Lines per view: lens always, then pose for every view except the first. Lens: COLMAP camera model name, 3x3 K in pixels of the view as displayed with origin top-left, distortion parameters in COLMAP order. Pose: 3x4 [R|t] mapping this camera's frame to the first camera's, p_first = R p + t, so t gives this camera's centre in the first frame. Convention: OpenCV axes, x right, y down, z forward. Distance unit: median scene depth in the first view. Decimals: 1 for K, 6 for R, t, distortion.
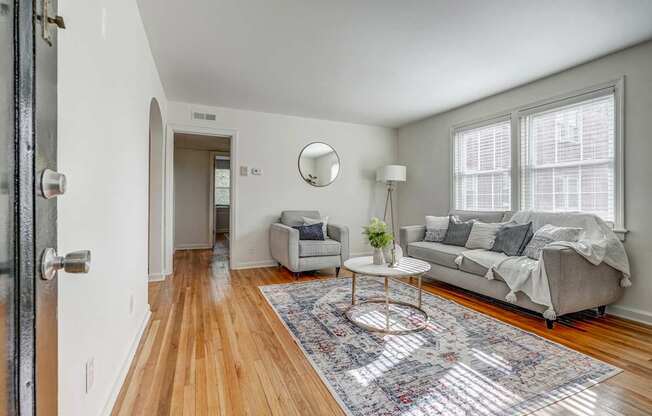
lens RADIAL K [[289.9, 0, 324.0], [0, 289.9, 202.0], [0, 0, 1]] dist [-0.010703, 0.007742]
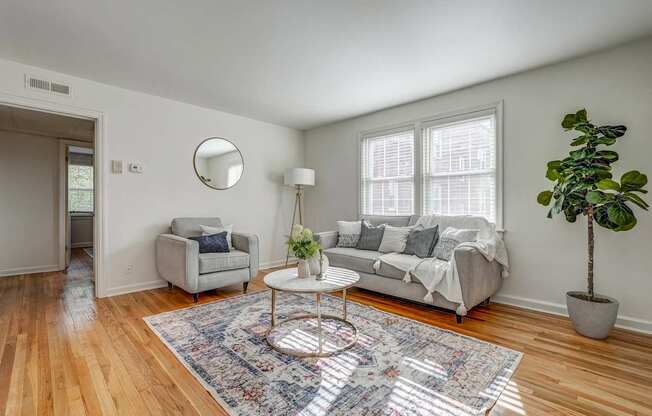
lens RADIAL K [[289.9, 0, 325.7], [0, 289.9, 209.9], [0, 0, 1]] dist [-0.010703, 0.007742]
pose [[0.931884, -0.007112, 0.362687, -0.061340], [0.003669, 0.999941, 0.010182, -0.000214], [-0.362738, -0.008158, 0.931855, 0.137948]]
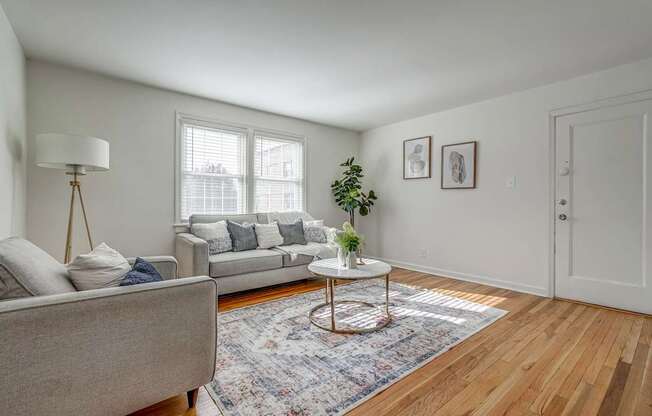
lens RADIAL K [[289.9, 0, 327.9], [0, 289.9, 208.7], [0, 0, 1]] dist [-0.010703, 0.007742]
pose [[-0.266976, -0.013211, 0.963613, -0.670787], [0.001049, 0.999901, 0.014000, -0.002834], [-0.963703, 0.004749, -0.266935, 1.204544]]
